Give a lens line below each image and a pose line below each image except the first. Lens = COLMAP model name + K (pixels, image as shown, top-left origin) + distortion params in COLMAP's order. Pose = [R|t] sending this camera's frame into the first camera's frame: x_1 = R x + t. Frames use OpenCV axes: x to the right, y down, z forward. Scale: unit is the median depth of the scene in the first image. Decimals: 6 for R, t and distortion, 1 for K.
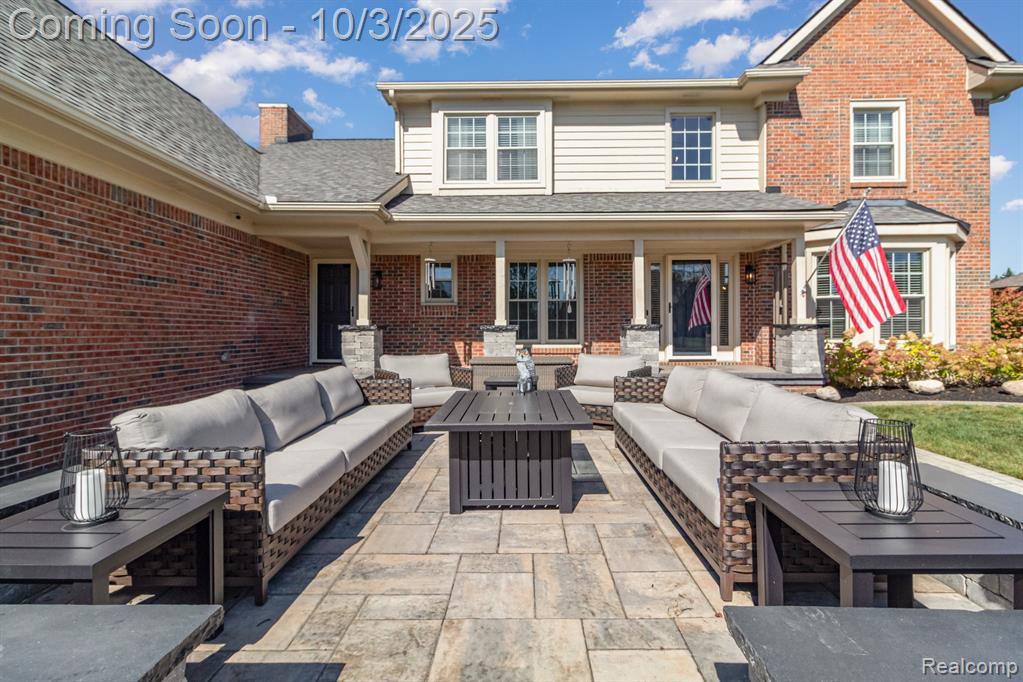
lens RADIAL K [[484.0, 0, 519.7], [0, 484.0, 330.4], [0, 0, 1]] dist [0.001827, 0.000493]
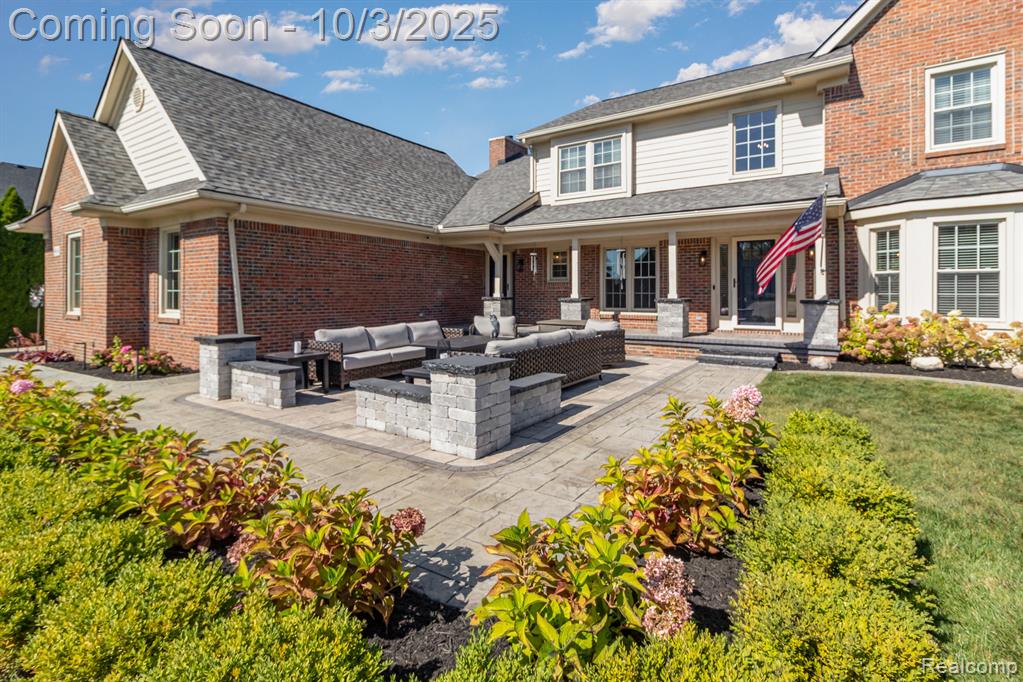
lens RADIAL K [[486.8, 0, 517.0], [0, 486.8, 290.9], [0, 0, 1]] dist [0.003279, -0.000094]
pose [[0.836009, 0.002350, -0.548710, 0.530762], [-0.003930, 0.999991, -0.001704, -0.024805], [0.548701, 0.003581, 0.836011, -0.257868]]
